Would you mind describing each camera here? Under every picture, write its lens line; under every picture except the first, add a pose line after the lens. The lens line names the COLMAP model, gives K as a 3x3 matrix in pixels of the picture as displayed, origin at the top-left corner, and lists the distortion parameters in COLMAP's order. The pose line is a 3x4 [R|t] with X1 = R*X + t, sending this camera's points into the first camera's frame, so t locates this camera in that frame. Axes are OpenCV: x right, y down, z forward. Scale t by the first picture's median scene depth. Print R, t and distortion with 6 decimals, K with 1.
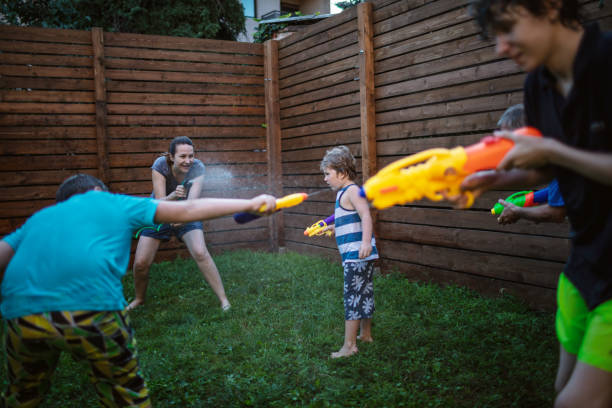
lens RADIAL K [[590.3, 0, 306.0], [0, 590.3, 204.0], [0, 0, 1]] dist [-0.096122, 0.124179]
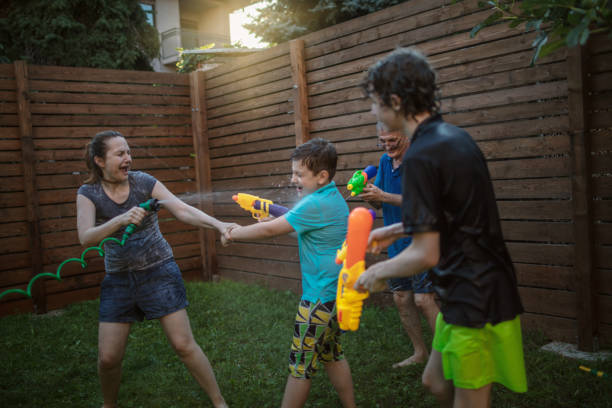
lens RADIAL K [[590.3, 0, 306.0], [0, 590.3, 204.0], [0, 0, 1]] dist [-0.096122, 0.124179]
pose [[0.983935, -0.038643, 0.174294, -0.068210], [0.041768, 0.999025, -0.014293, -0.031737], [-0.173572, 0.021343, 0.984590, -0.026123]]
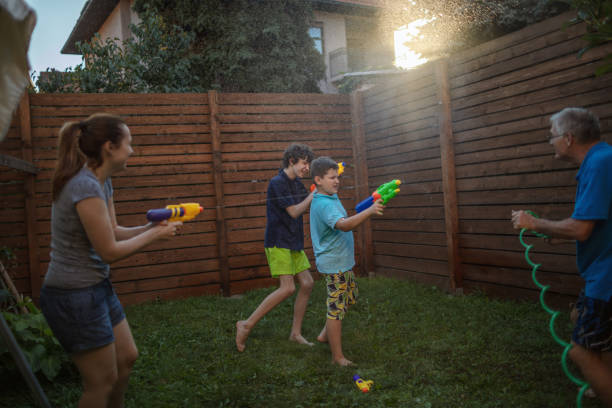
lens RADIAL K [[590.3, 0, 306.0], [0, 590.3, 204.0], [0, 0, 1]] dist [-0.096122, 0.124179]
pose [[0.993776, -0.030825, -0.107050, -0.046670], [0.026129, 0.998646, -0.044988, -0.011080], [0.108292, 0.041911, 0.993235, -0.164064]]
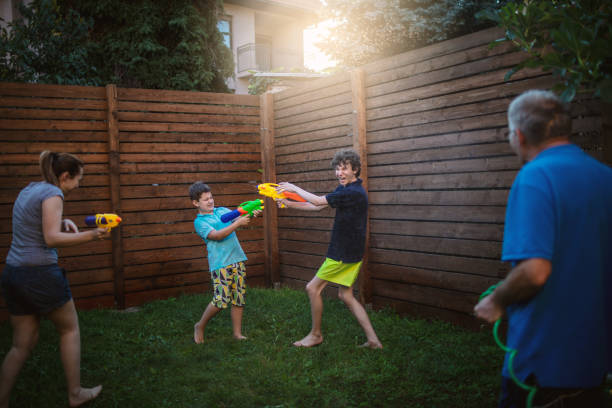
lens RADIAL K [[590.3, 0, 306.0], [0, 590.3, 204.0], [0, 0, 1]] dist [-0.096122, 0.124179]
pose [[0.998293, -0.002598, 0.058346, -0.058323], [0.004584, 0.999414, -0.033922, -0.039592], [-0.058223, 0.034132, 0.997720, -0.105208]]
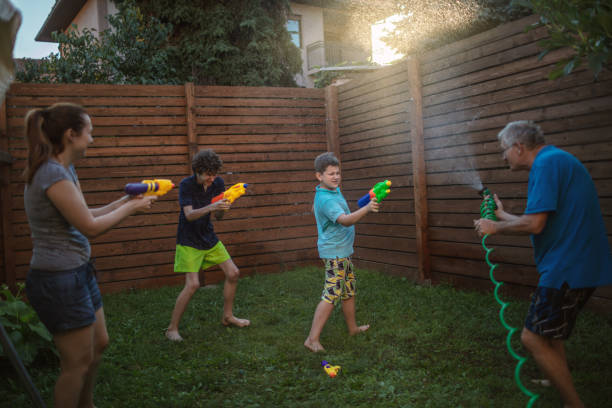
lens RADIAL K [[590.3, 0, 306.0], [0, 590.3, 204.0], [0, 0, 1]] dist [-0.096122, 0.124179]
pose [[0.997532, -0.018512, -0.067723, -0.039251], [0.016451, 0.999388, -0.030863, -0.010198], [0.068253, 0.029673, 0.997227, -0.187333]]
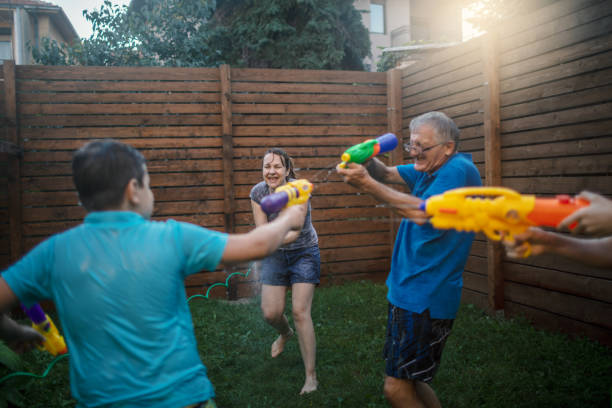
lens RADIAL K [[590.3, 0, 306.0], [0, 590.3, 204.0], [0, 0, 1]] dist [-0.096122, 0.124179]
pose [[0.975784, 0.011722, -0.218423, 0.015946], [-0.015425, 0.999765, -0.015255, -0.039215], [0.218193, 0.018254, 0.975735, 0.008442]]
